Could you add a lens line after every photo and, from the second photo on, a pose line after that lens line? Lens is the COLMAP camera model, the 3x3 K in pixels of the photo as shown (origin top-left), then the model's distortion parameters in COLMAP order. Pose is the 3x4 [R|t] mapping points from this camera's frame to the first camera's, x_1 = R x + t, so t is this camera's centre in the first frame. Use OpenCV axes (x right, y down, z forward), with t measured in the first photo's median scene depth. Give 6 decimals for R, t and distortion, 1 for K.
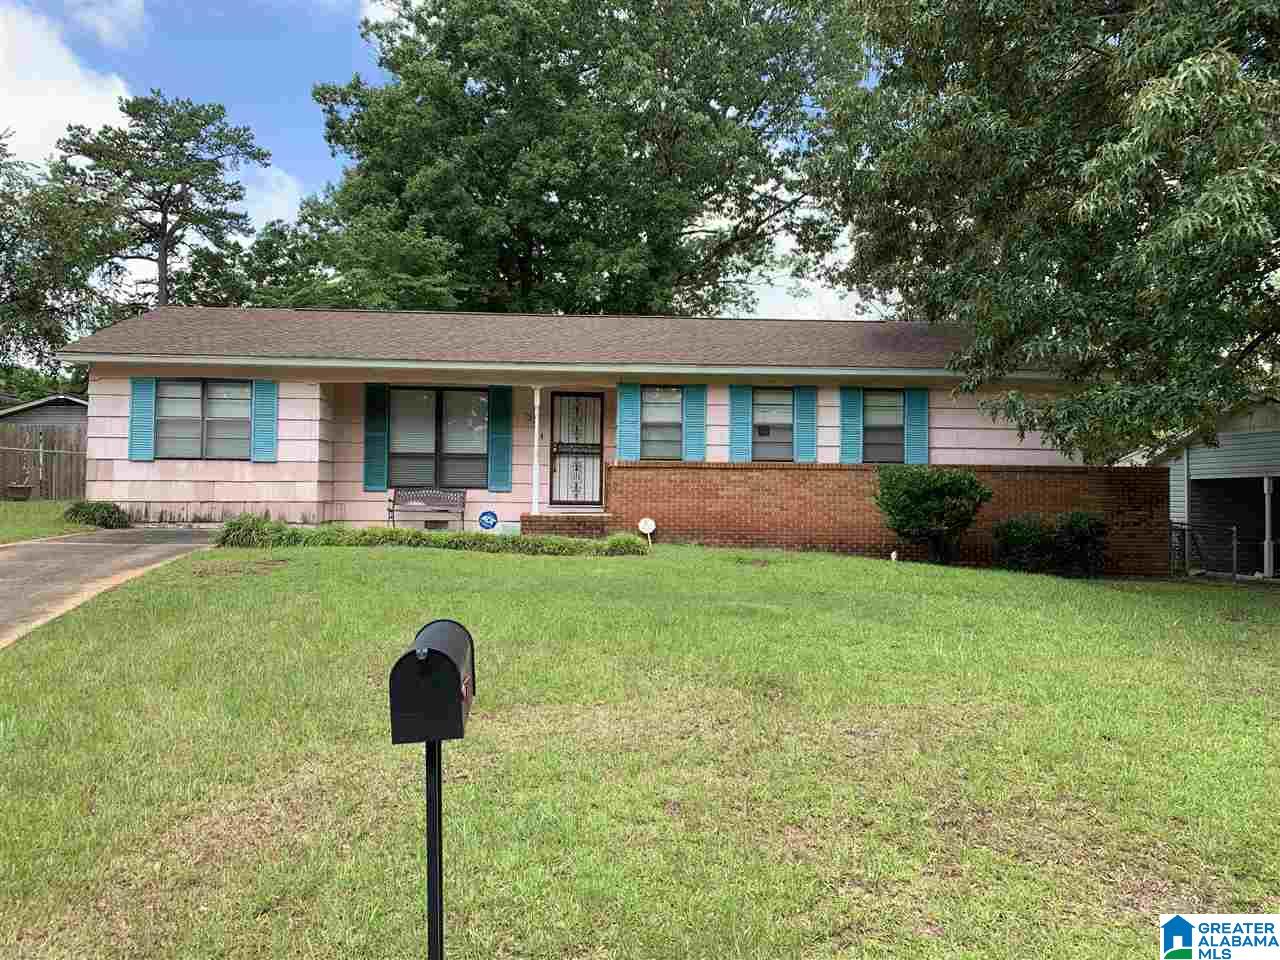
lens RADIAL K [[941.3, 0, 640.0], [0, 941.3, 480.0], [0, 0, 1]] dist [0.041043, 0.000359]
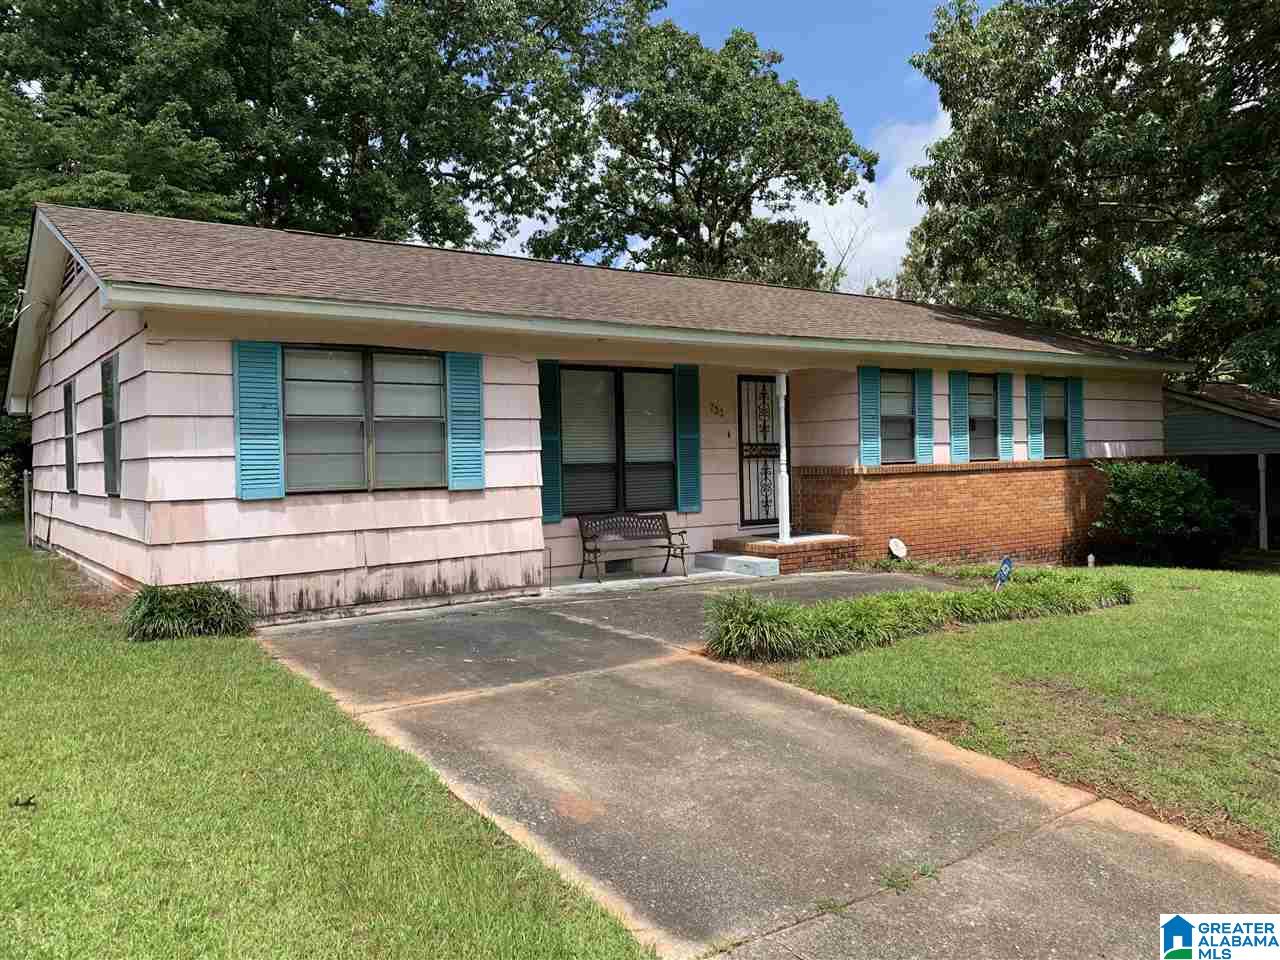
lens RADIAL K [[941.3, 0, 640.0], [0, 941.3, 480.0], [0, 0, 1]] dist [0.041043, 0.000359]
pose [[0.864679, -0.040580, 0.500683, -0.575495], [0.025001, 0.998973, 0.037790, -0.043800], [-0.501702, -0.020159, 0.864805, 0.421625]]
